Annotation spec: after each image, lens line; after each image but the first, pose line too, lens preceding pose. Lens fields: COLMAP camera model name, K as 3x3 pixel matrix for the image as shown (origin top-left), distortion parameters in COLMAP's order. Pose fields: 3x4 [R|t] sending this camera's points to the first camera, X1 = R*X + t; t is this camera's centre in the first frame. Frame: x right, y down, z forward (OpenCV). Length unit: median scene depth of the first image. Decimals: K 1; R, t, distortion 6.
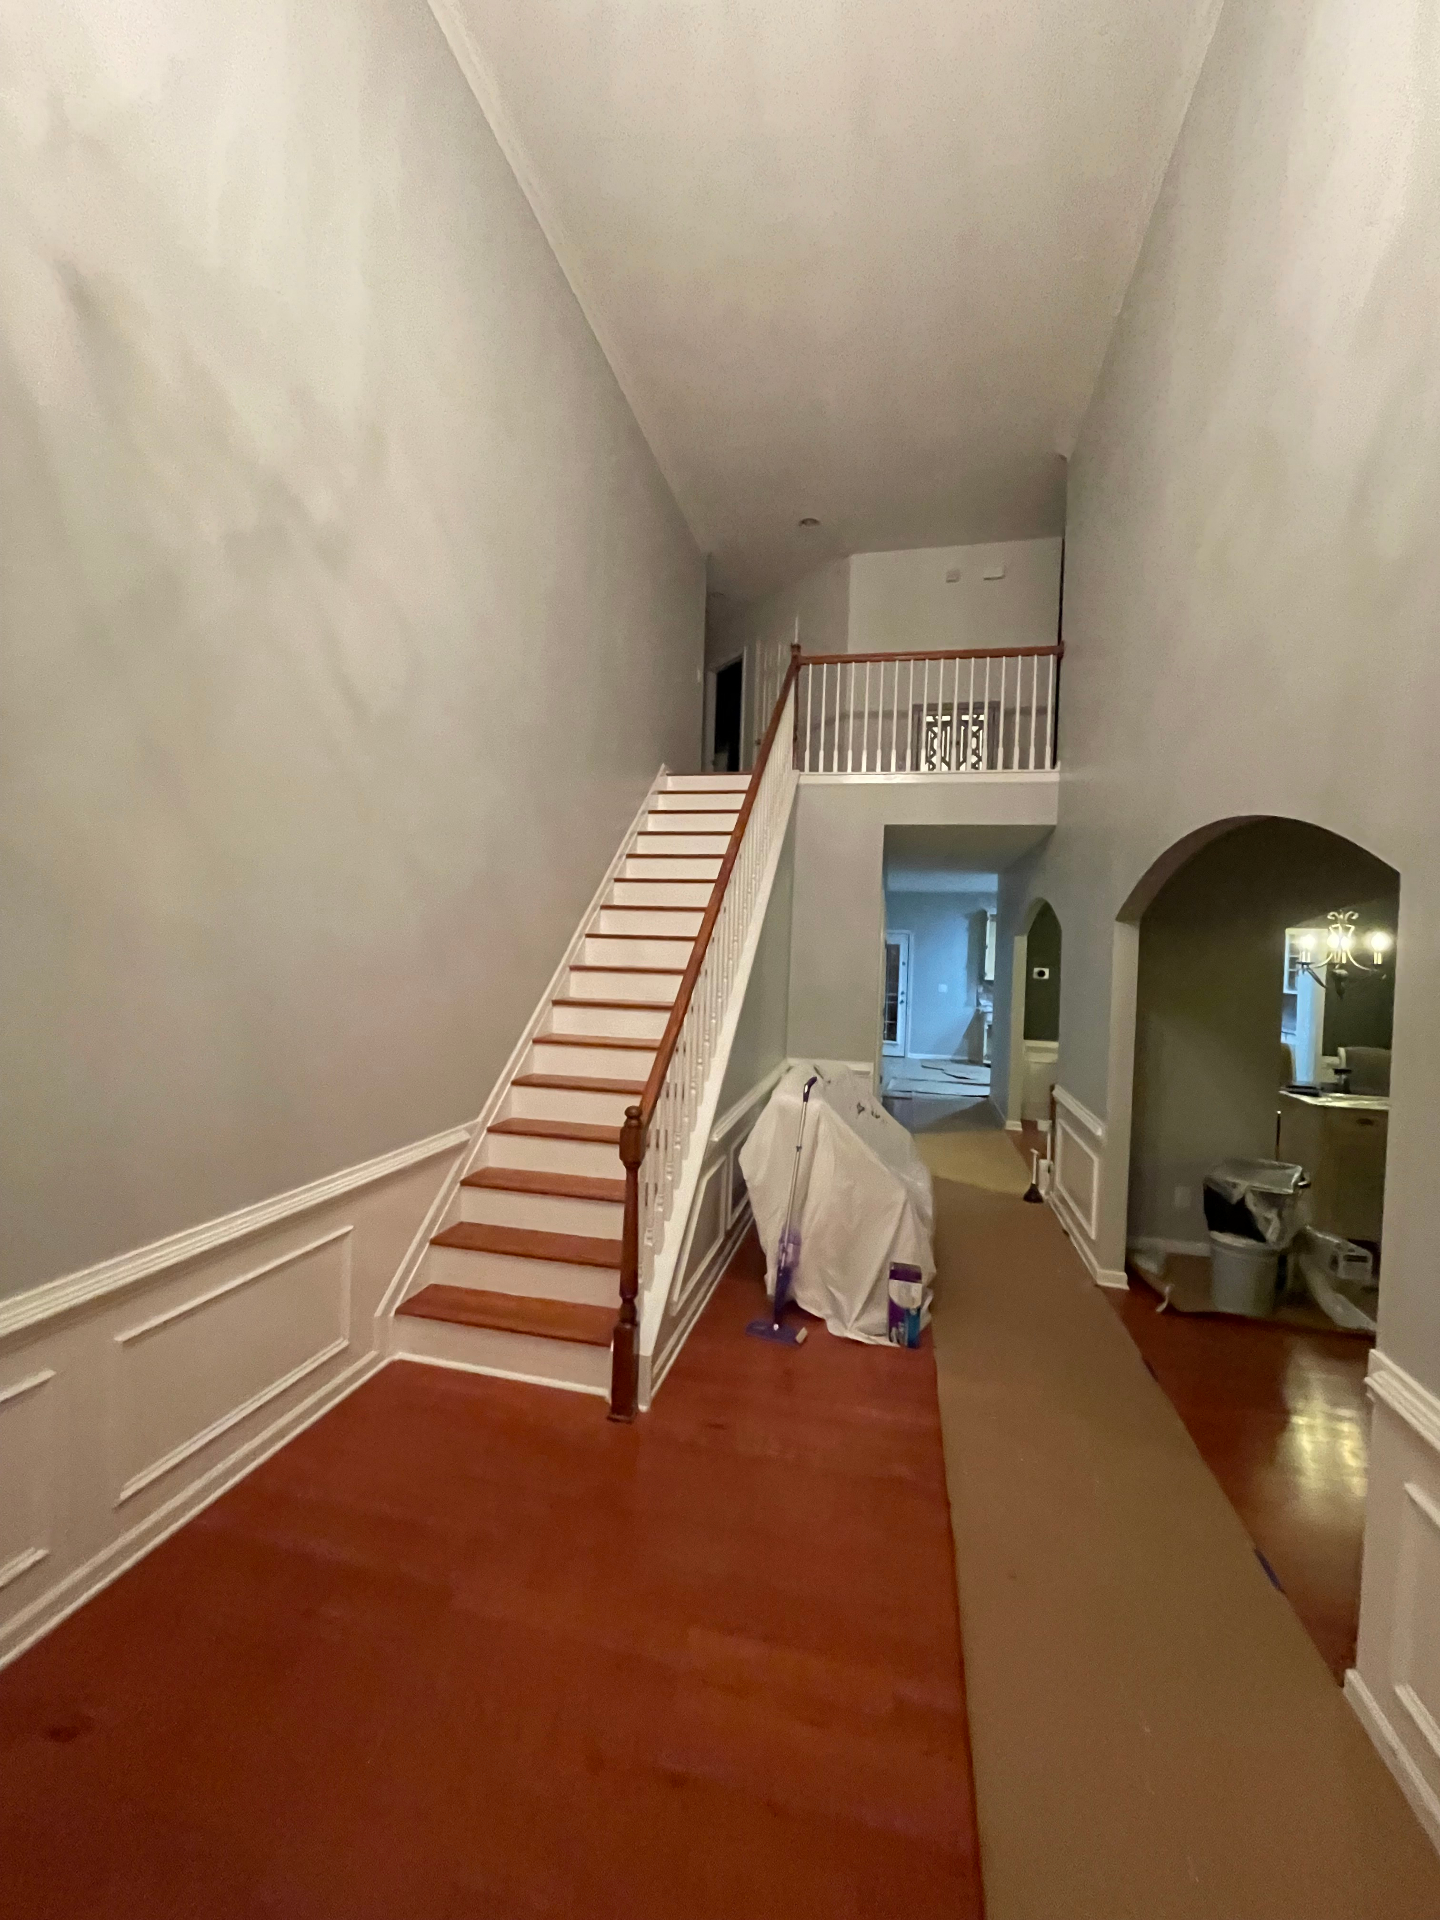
lens RADIAL K [[772.8, 0, 720.0], [0, 772.8, 960.0], [0, 0, 1]] dist [-0.002933, -0.000690]
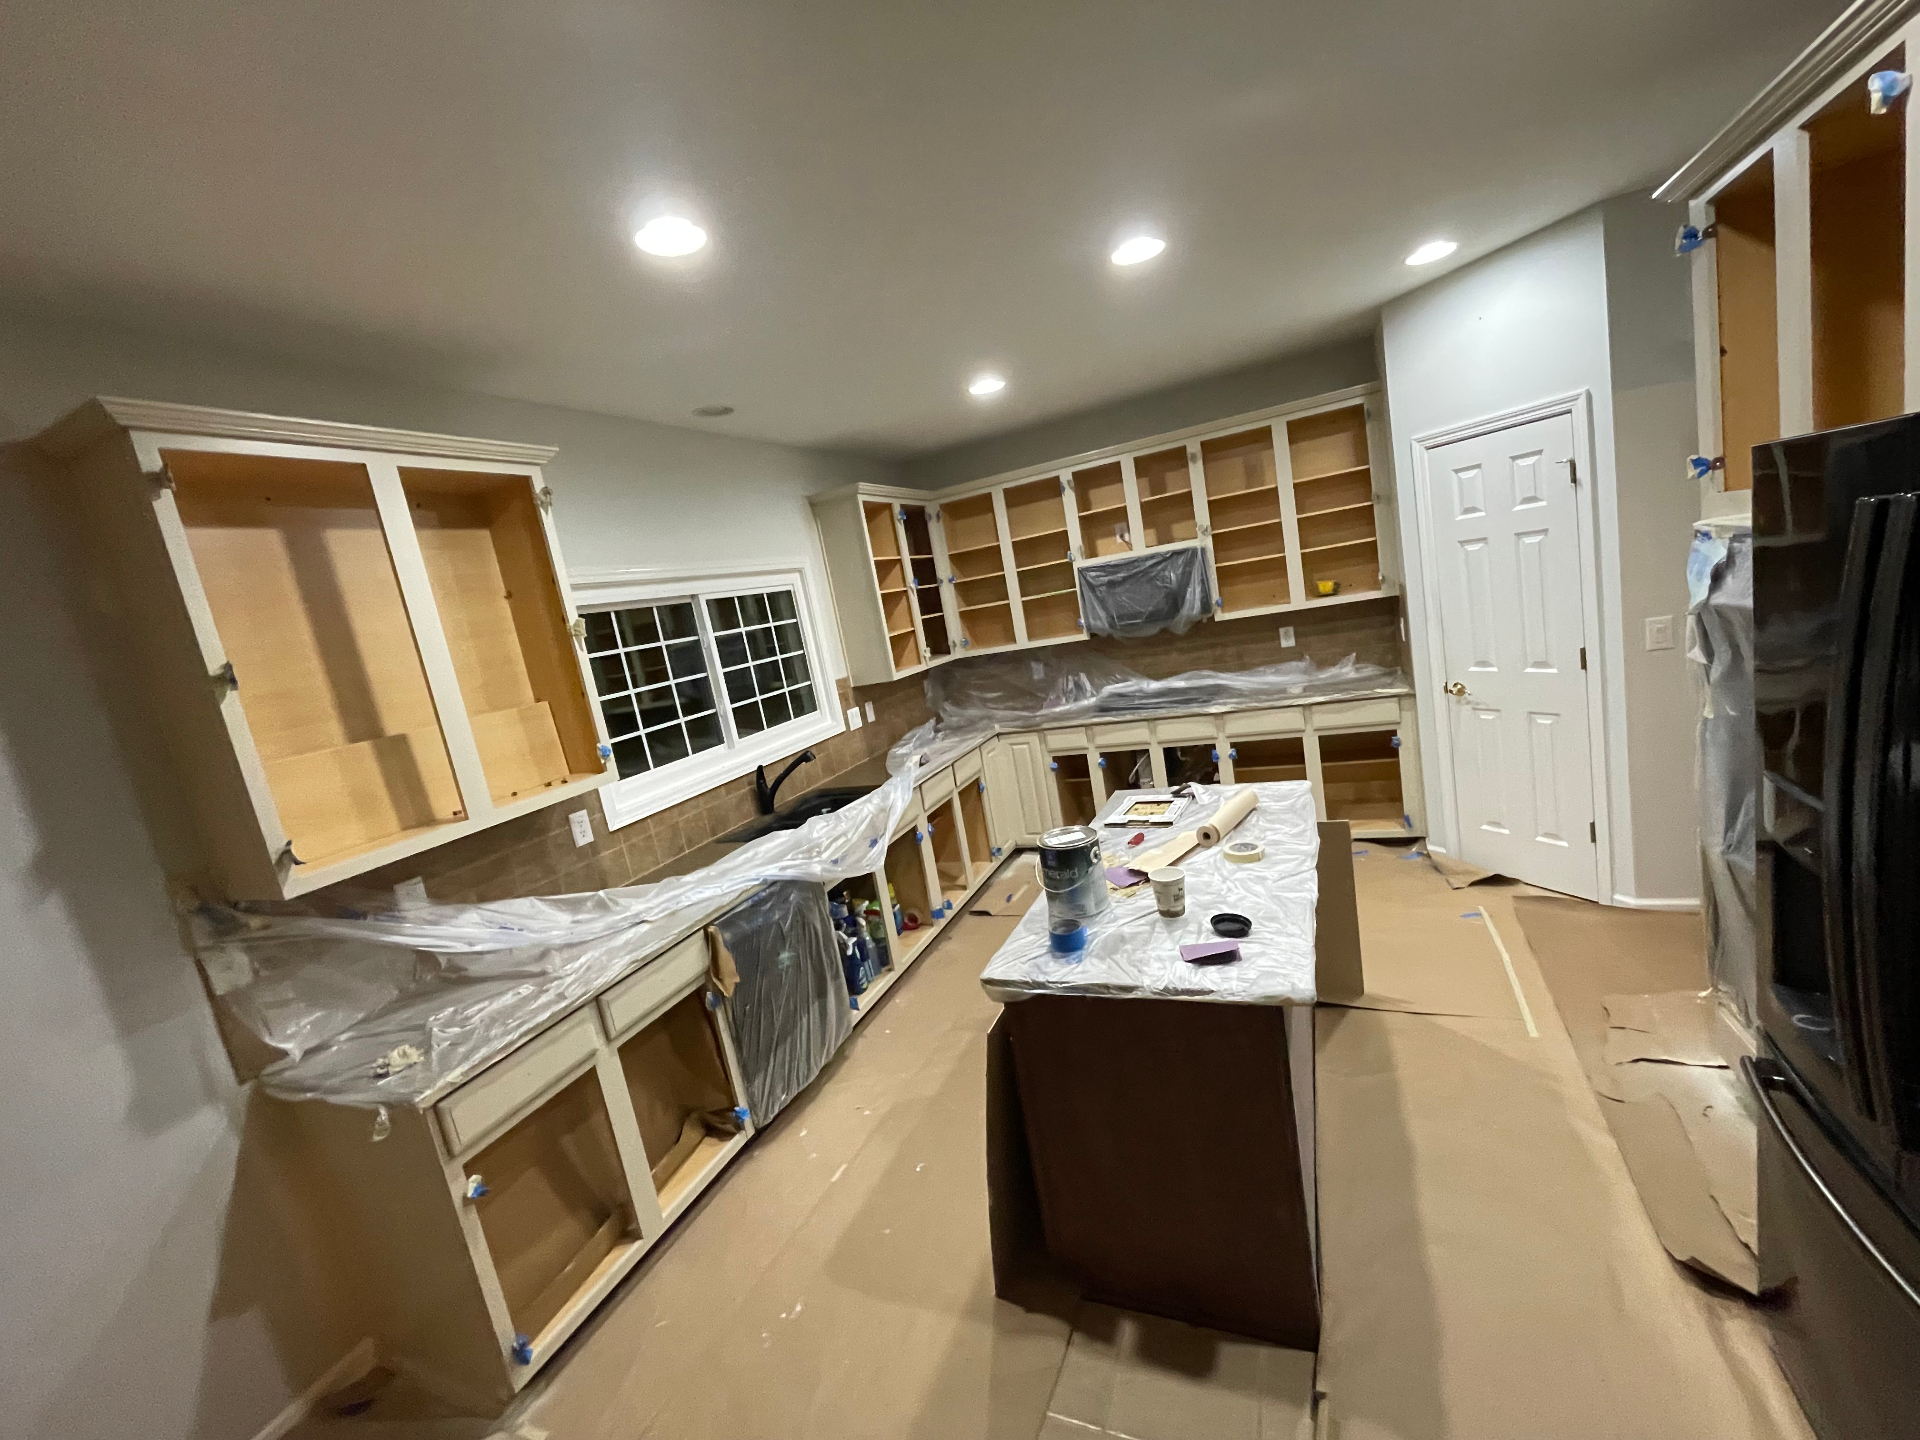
lens RADIAL K [[772.8, 0, 963.1], [0, 772.8, 722.1], [0, 0, 1]] dist [-0.002933, -0.000690]
pose [[0.174624, -0.224037, 0.958809, 0.157210], [0.202397, 0.961143, 0.187720, -0.005843], [-0.963609, 0.161280, 0.213184, 0.567954]]
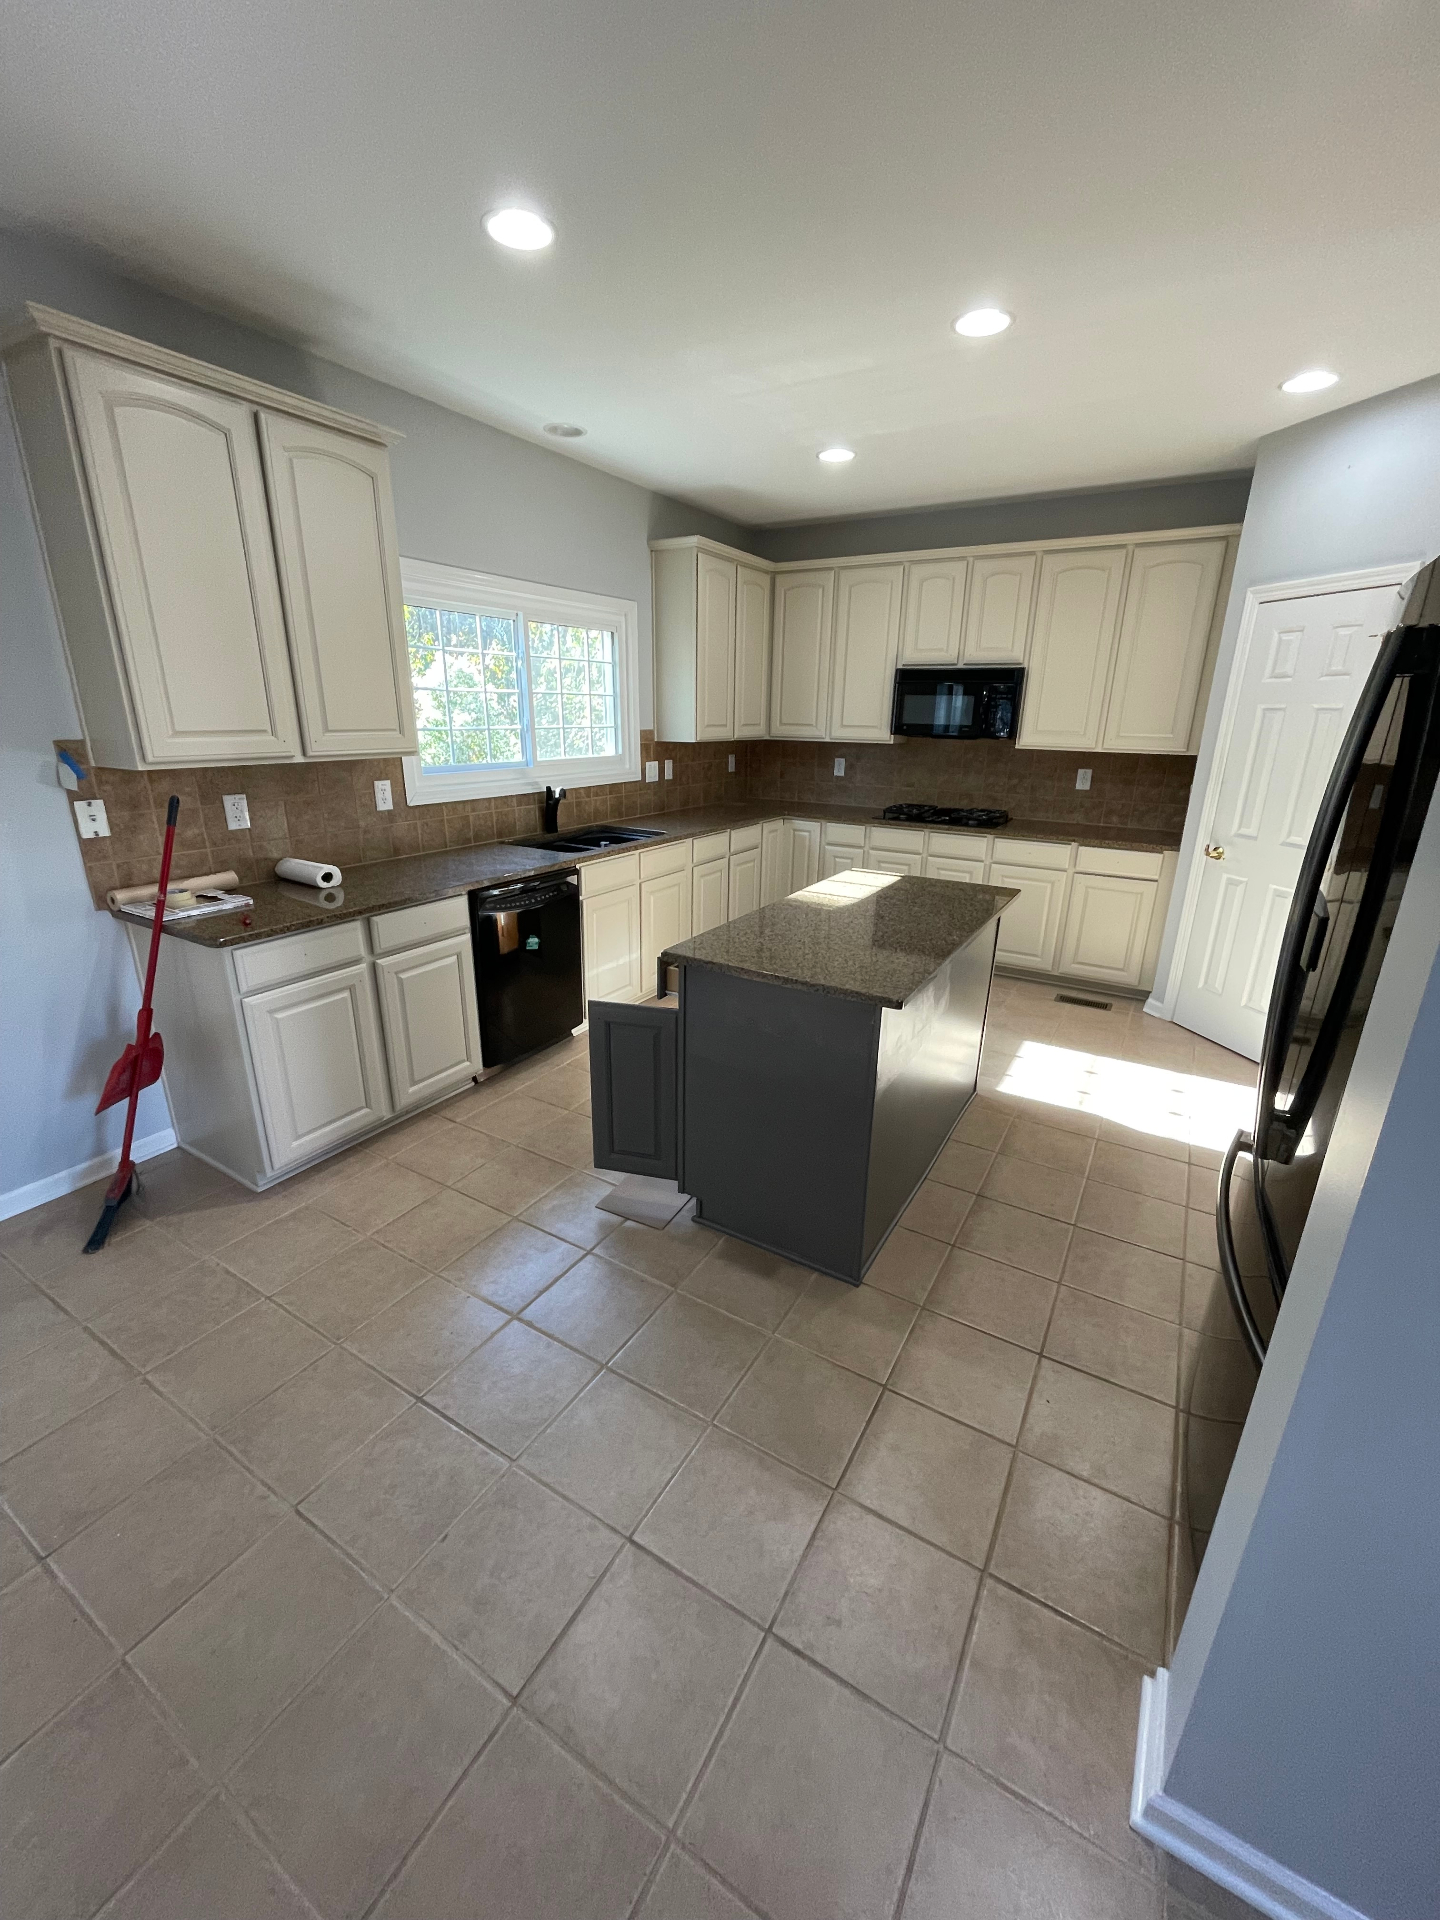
lens RADIAL K [[772.8, 0, 720.0], [0, 772.8, 960.0], [0, 0, 1]] dist [-0.002933, -0.000690]
pose [[0.308743, -0.325062, 0.893875, 0.137855], [0.015524, 0.941385, 0.336977, 0.006207], [-0.951019, -0.090163, 0.295692, 0.545896]]
